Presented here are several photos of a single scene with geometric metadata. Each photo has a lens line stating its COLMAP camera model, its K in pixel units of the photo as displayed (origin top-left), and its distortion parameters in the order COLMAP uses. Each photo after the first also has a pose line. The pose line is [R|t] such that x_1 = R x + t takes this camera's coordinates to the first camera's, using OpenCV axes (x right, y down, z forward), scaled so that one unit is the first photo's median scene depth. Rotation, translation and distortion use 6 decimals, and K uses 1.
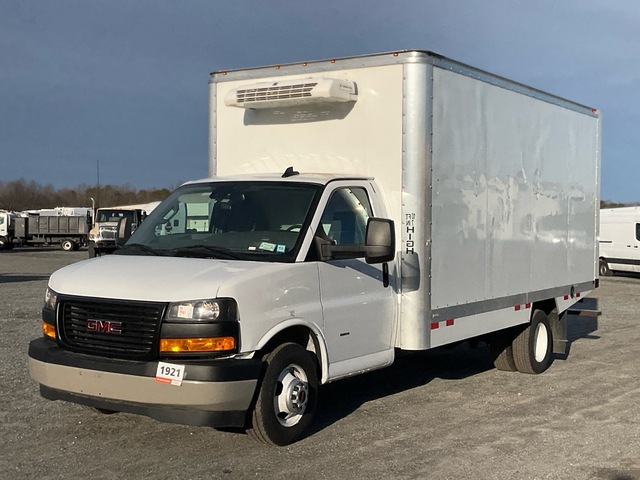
lens RADIAL K [[921.7, 0, 317.2], [0, 921.7, 235.5], [0, 0, 1]] dist [-0.080161, 0.000000]
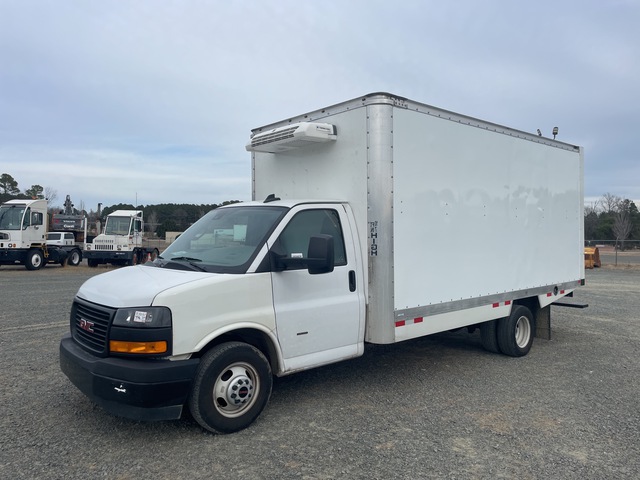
lens RADIAL K [[494.6, 0, 320.0], [0, 494.6, 238.1], [0, 0, 1]] dist [0.037289, -0.016406]
pose [[0.966911, -0.008657, -0.254966, 0.205438], [0.006754, 0.999942, -0.008340, -0.008899], [0.255023, 0.006342, 0.966914, 0.373564]]
